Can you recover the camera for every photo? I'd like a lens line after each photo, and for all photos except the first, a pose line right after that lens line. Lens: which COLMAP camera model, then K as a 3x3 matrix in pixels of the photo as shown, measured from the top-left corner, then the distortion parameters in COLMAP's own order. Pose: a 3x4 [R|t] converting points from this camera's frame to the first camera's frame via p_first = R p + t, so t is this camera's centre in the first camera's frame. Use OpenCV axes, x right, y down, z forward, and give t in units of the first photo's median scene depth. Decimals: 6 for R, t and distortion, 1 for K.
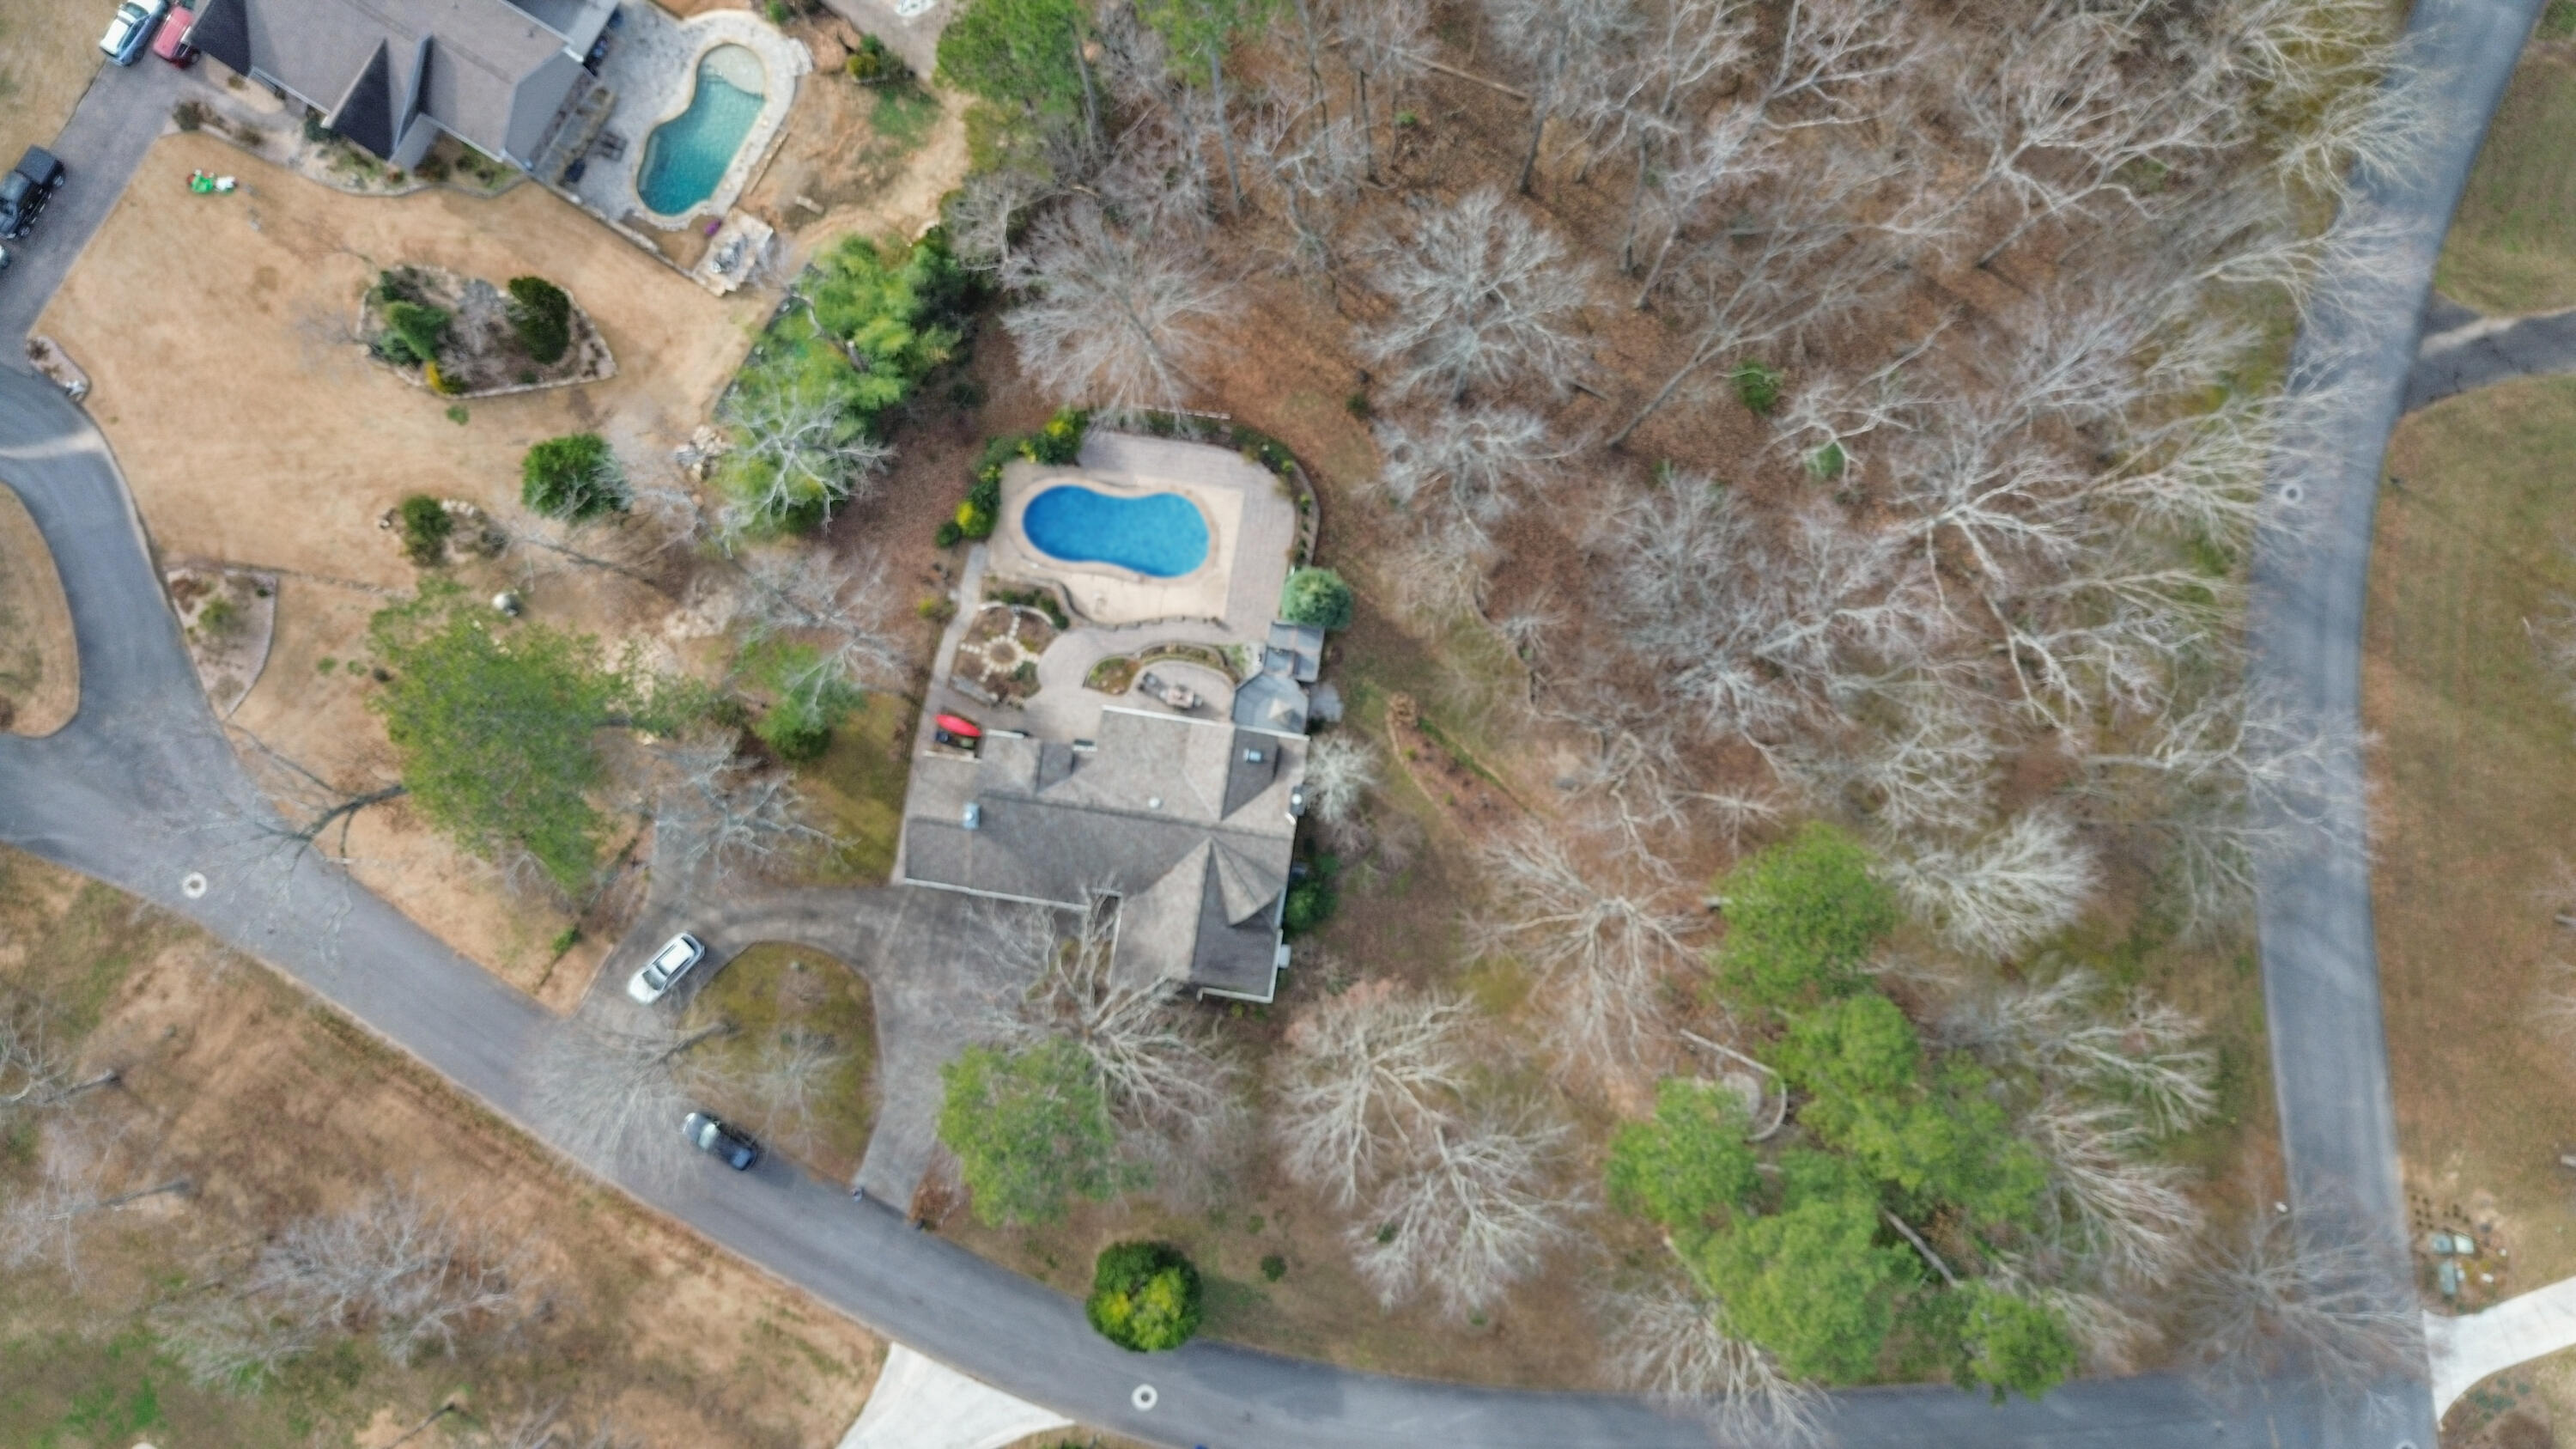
lens RADIAL K [[1839.7, 0, 1283.0], [0, 1839.7, 720.1], [0, 0, 1]] dist [0.034151, -0.018007]
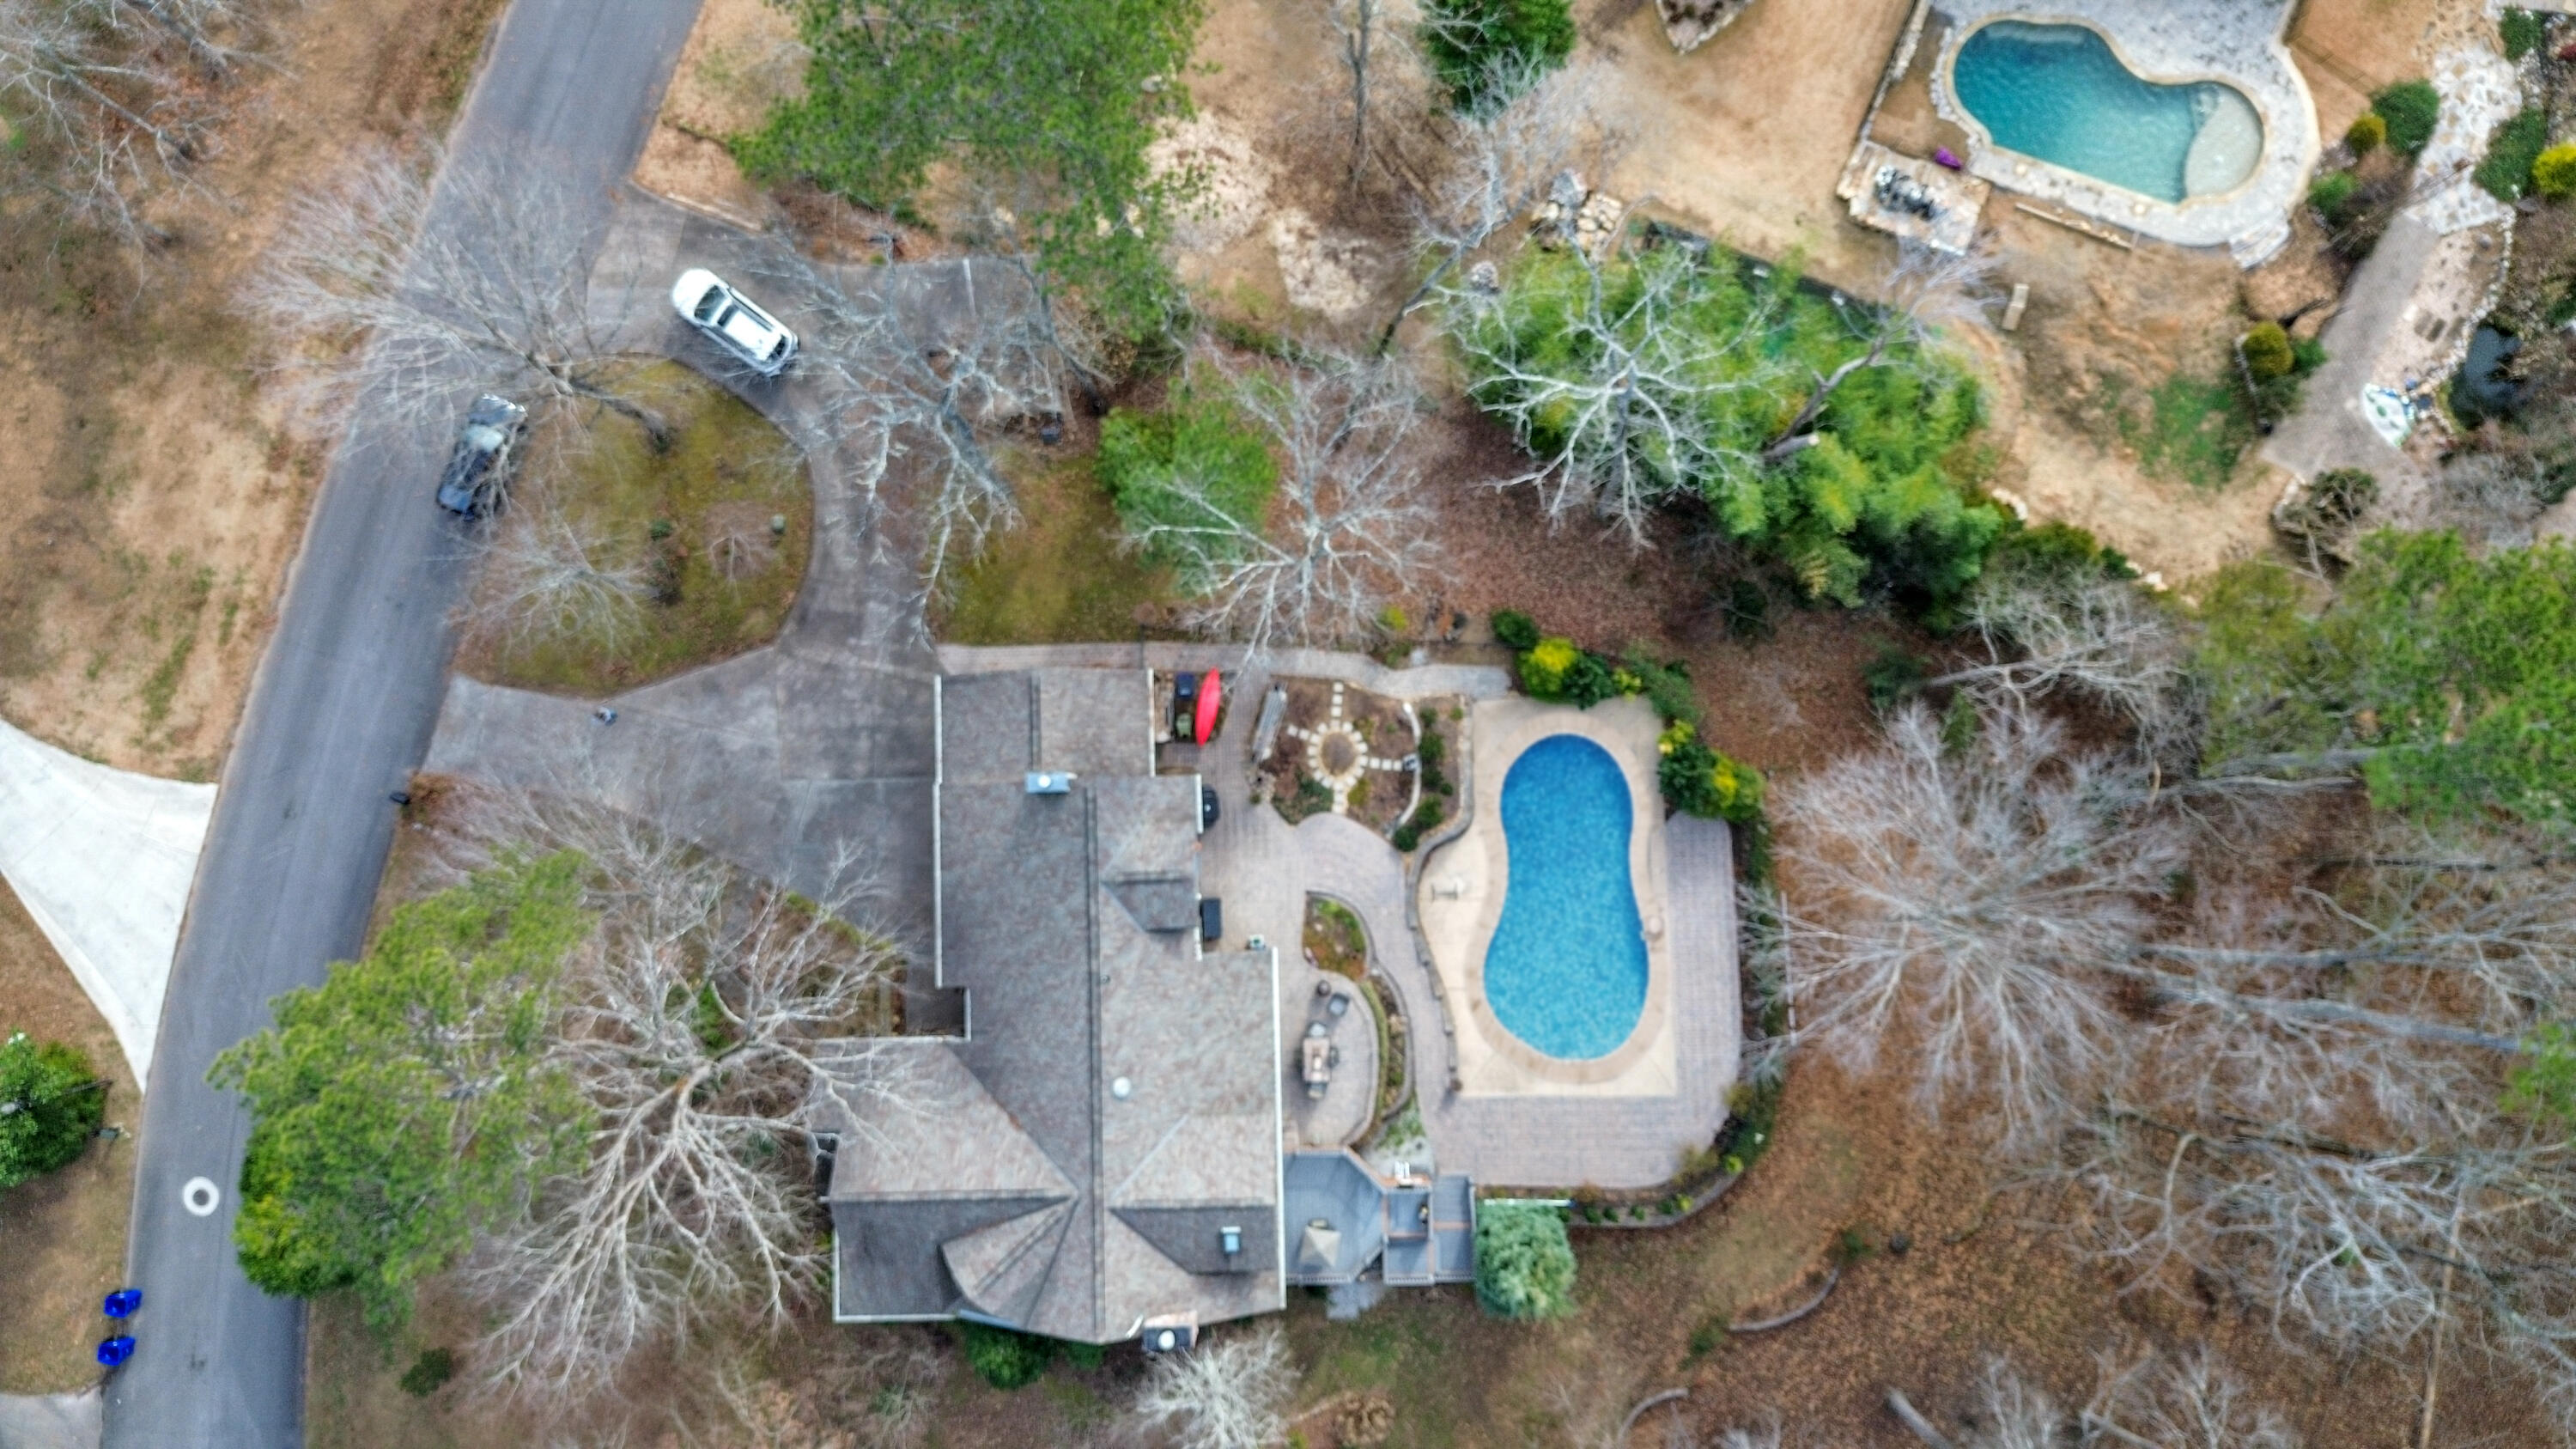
lens RADIAL K [[1839.7, 0, 1283.0], [0, 1839.7, 726.2], [0, 0, 1]] dist [0.034151, -0.018007]
pose [[0.173755, 0.983807, -0.043972, -0.138203], [-0.982632, 0.176155, 0.058343, -0.055492], [0.065144, 0.033071, 0.997328, 0.390725]]
